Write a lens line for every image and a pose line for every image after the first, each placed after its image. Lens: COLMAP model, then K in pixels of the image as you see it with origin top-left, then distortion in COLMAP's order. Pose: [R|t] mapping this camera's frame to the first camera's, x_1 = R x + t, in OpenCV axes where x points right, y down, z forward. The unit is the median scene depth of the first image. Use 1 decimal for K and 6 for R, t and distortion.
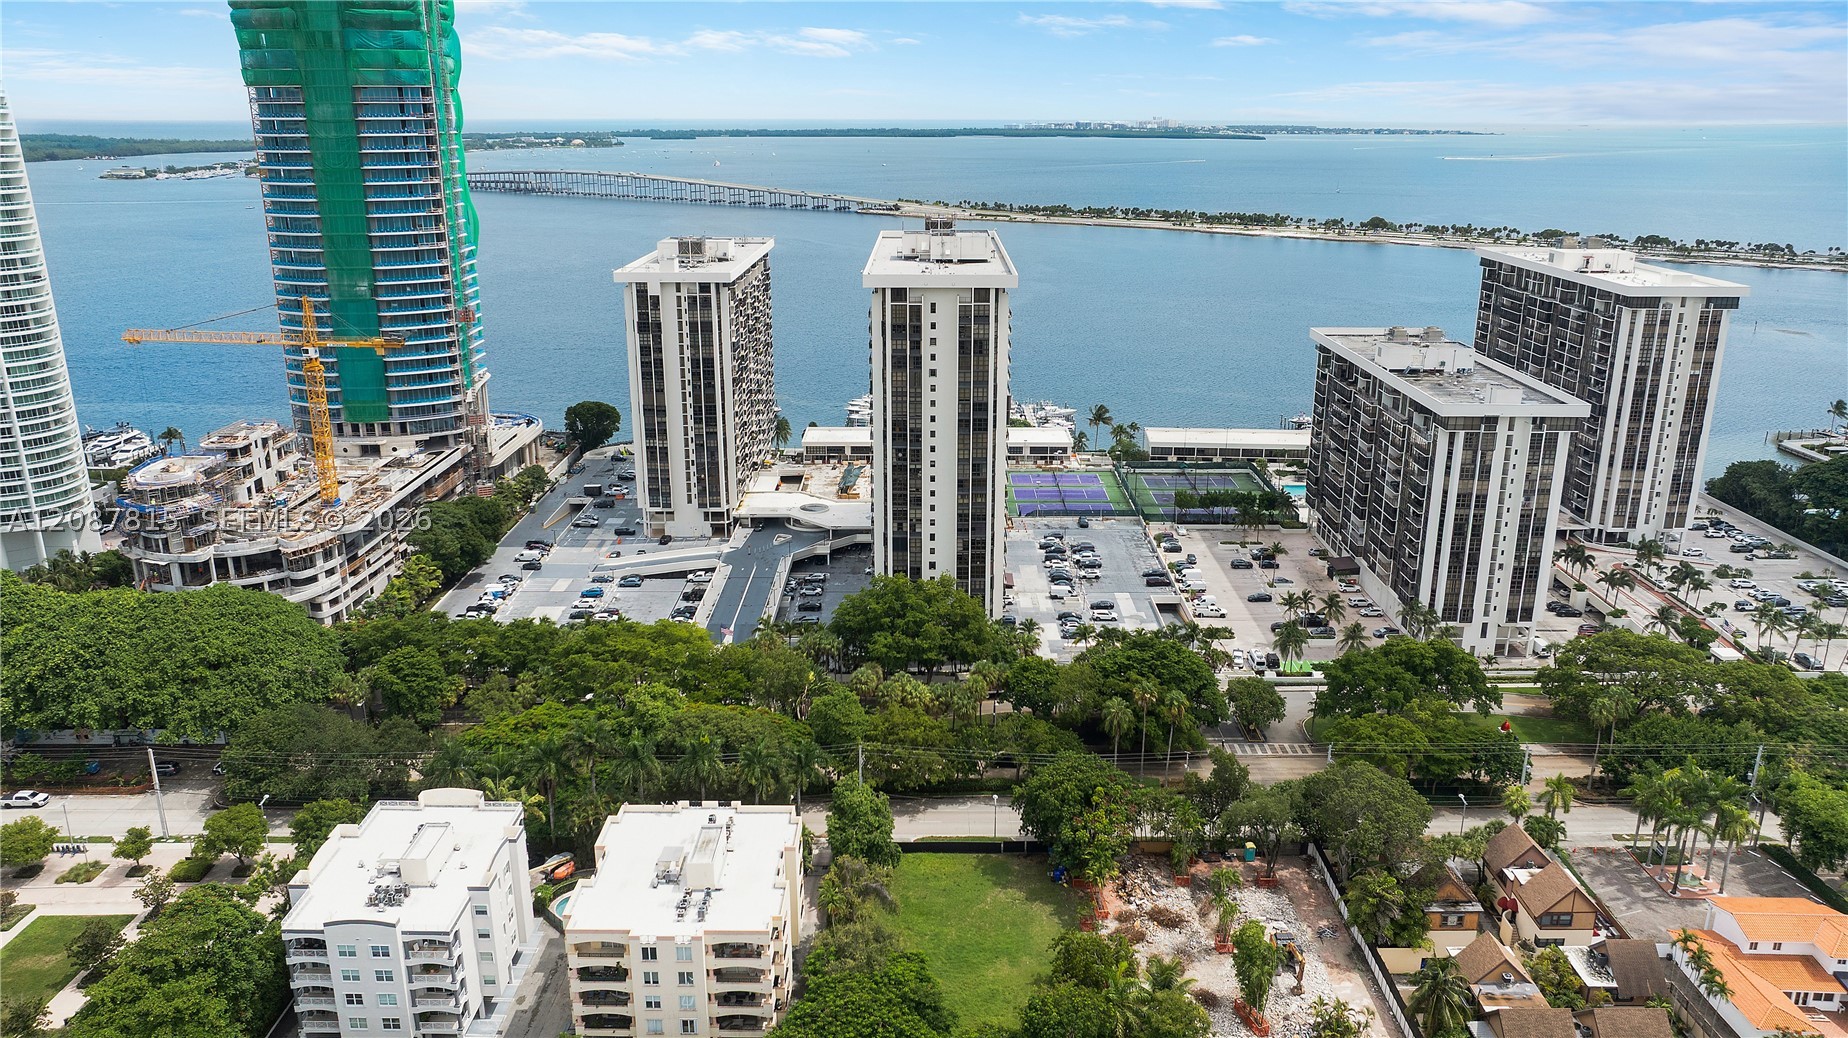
lens RADIAL K [[1334.3, 0, 924.0], [0, 1334.3, 519.0], [0, 0, 1]] dist [-0.007916, -0.000698]
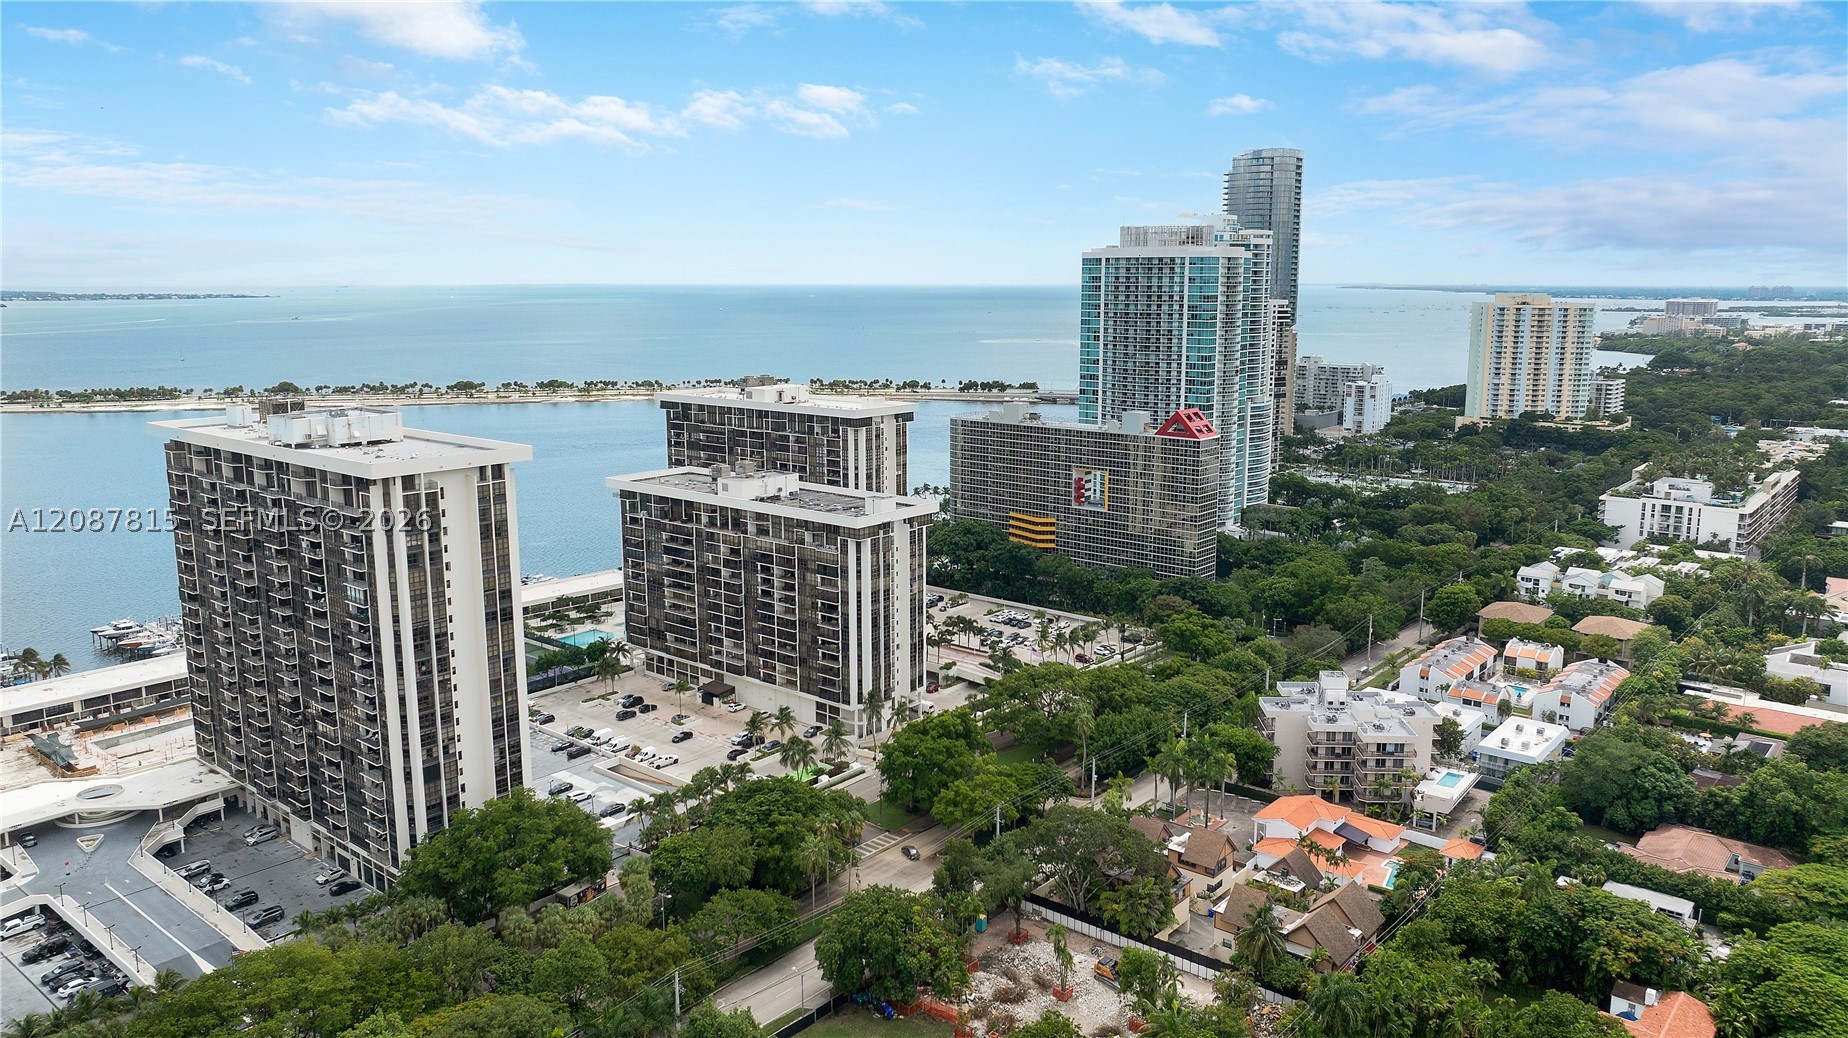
lens RADIAL K [[1334.3, 0, 924.0], [0, 1334.3, 519.0], [0, 0, 1]] dist [-0.007916, -0.000698]
pose [[0.630665, -0.142009, 0.762951, -0.381804], [0.229302, 0.973319, -0.008379, -0.051505], [-0.741405, 0.180231, 0.646402, 0.170455]]
